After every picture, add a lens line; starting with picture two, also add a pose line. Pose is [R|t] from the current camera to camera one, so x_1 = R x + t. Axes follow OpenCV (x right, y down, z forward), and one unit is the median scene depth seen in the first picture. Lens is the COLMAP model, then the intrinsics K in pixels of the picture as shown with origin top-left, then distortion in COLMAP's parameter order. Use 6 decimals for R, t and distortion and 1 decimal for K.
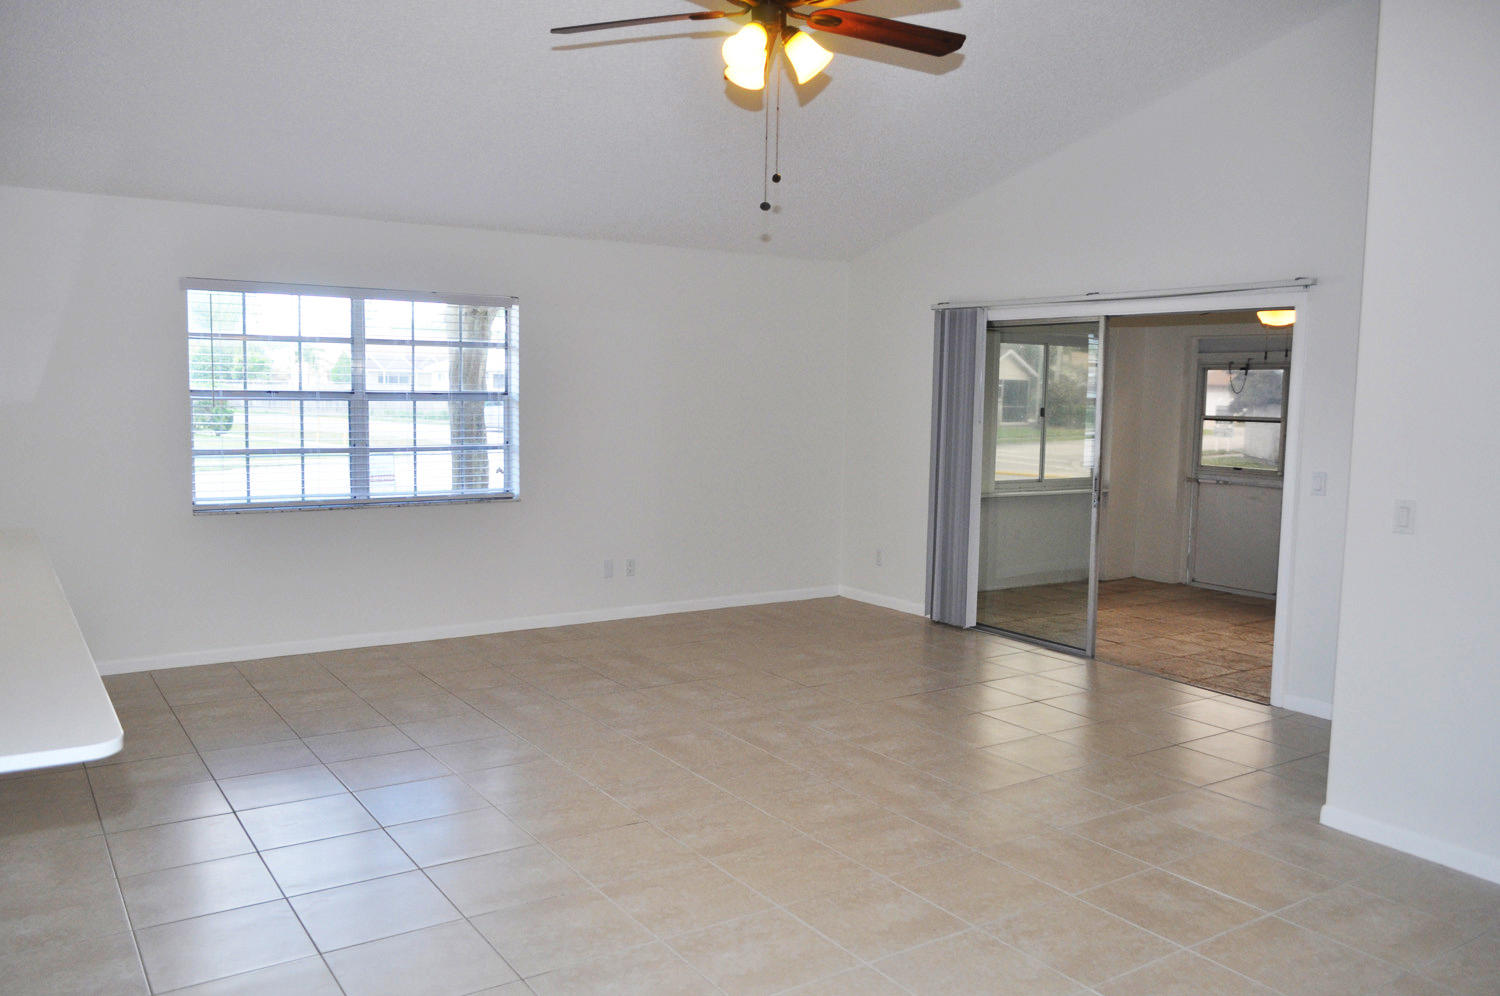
lens RADIAL K [[1169.5, 0, 743.1], [0, 1169.5, 494.4], [0, 0, 1]] dist [-0.009531, 0.000225]
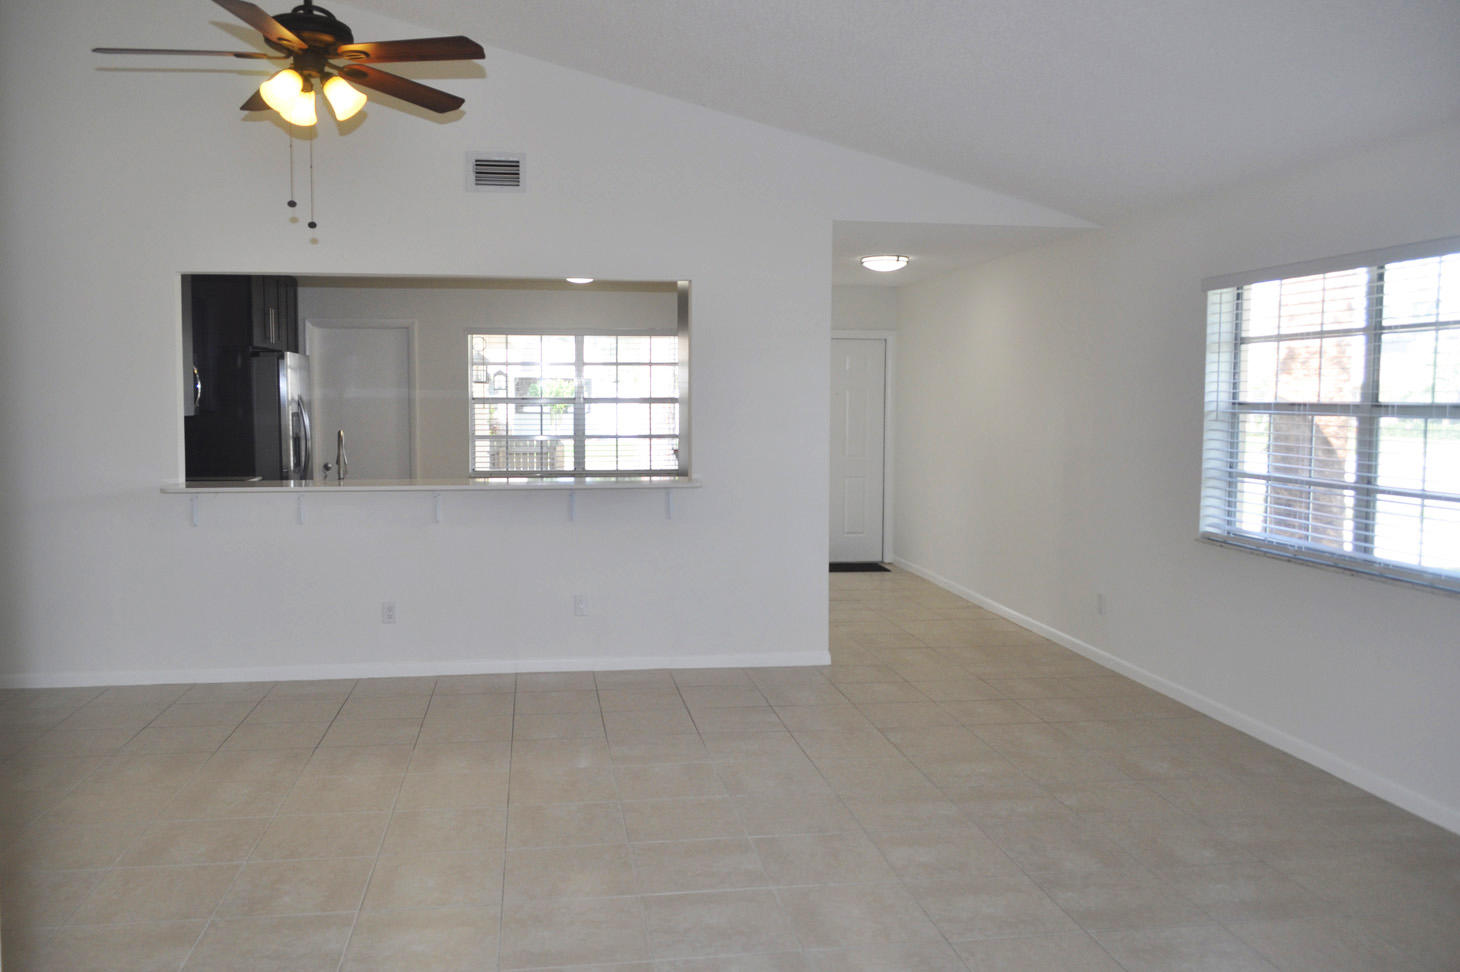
lens RADIAL K [[1143.8, 0, 727.9], [0, 1143.8, 542.2], [0, 0, 1]] dist [0.007688, 0.003768]
pose [[-0.415084, 0.093802, -0.904934, 0.420054], [-0.094575, 0.984833, 0.145464, -0.066863], [0.904854, 0.145964, -0.399917, 0.890938]]
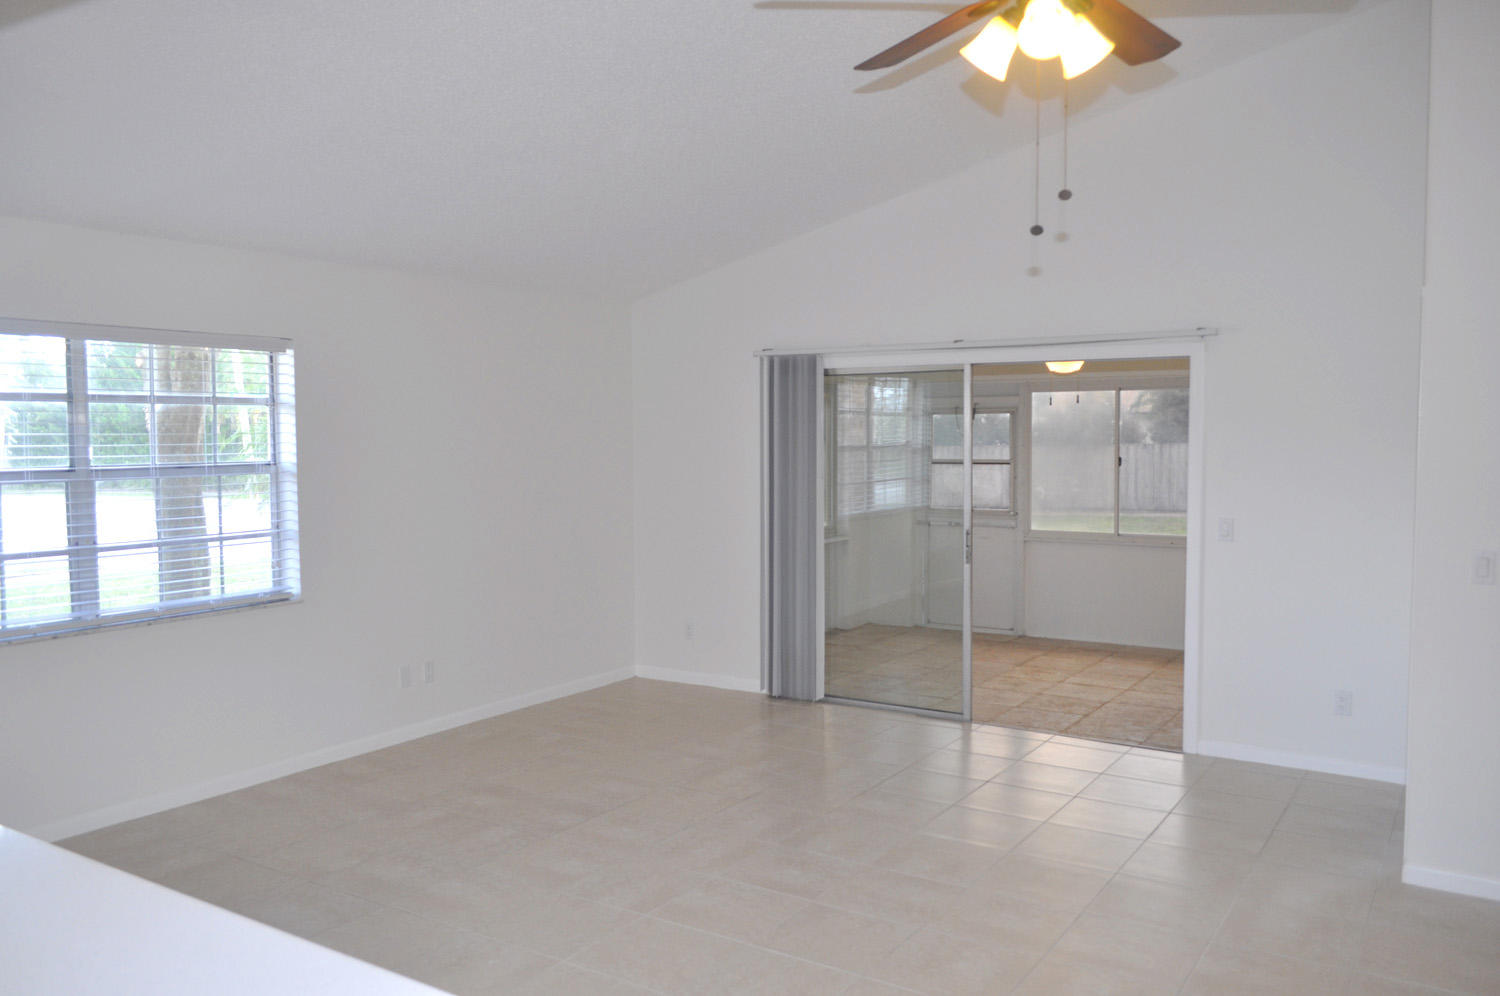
lens RADIAL K [[1169.3, 0, 750.0], [0, 1169.3, 498.0], [0, 0, 1]] dist [-0.002159, 0.004757]
pose [[0.916703, -0.044017, 0.397137, -0.225822], [0.056999, 0.998155, -0.020939, -0.030390], [-0.395483, 0.041831, 0.917520, 0.177123]]
